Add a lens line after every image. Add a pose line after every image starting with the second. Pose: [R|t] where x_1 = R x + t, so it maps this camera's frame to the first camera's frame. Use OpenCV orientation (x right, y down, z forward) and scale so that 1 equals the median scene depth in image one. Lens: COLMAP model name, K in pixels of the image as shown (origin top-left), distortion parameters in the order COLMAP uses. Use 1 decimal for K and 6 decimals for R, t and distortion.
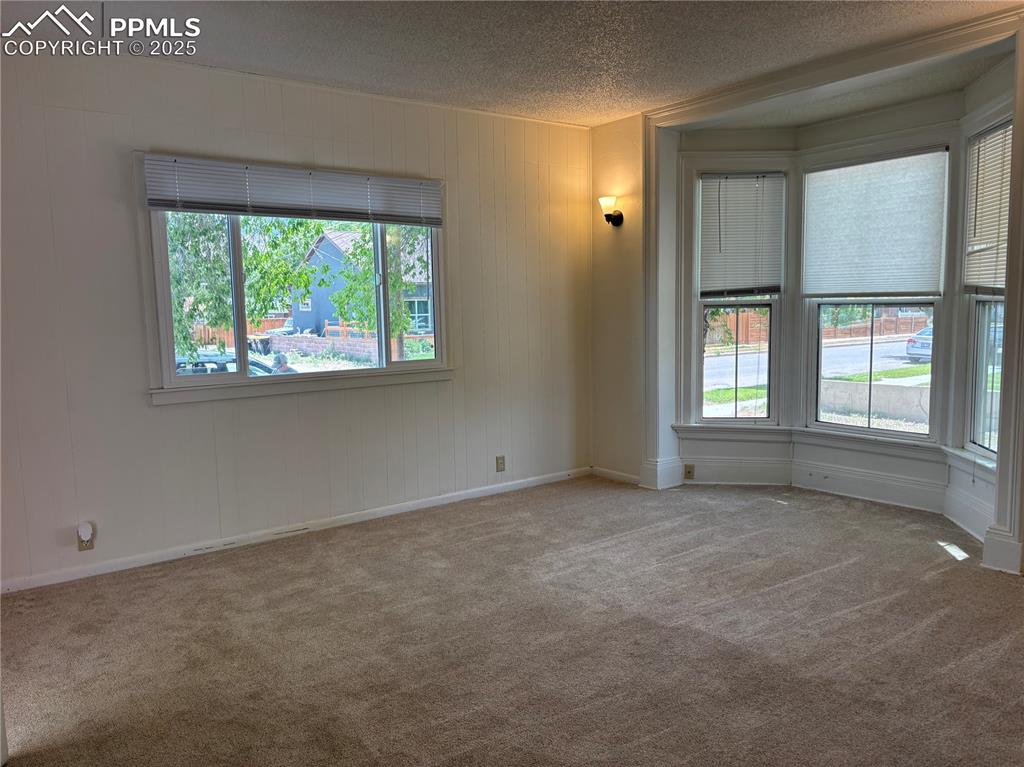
lens RADIAL K [[785.6, 0, 512.0], [0, 785.6, 383.5], [0, 0, 1]] dist [0.043575, -0.001525]
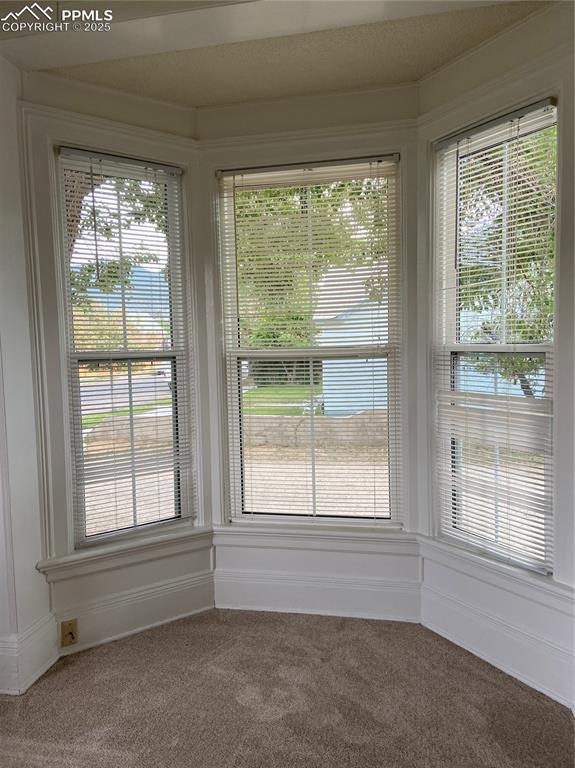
lens RADIAL K [[576.9, 0, 287.5], [0, 576.9, 384.0], [0, 0, 1]] dist [0.000356, -0.001499]
pose [[0.742092, -0.042328, 0.668960, 0.062283], [0.074297, 0.997049, -0.019331, -0.058533], [-0.666168, 0.064047, 0.743047, 0.558338]]
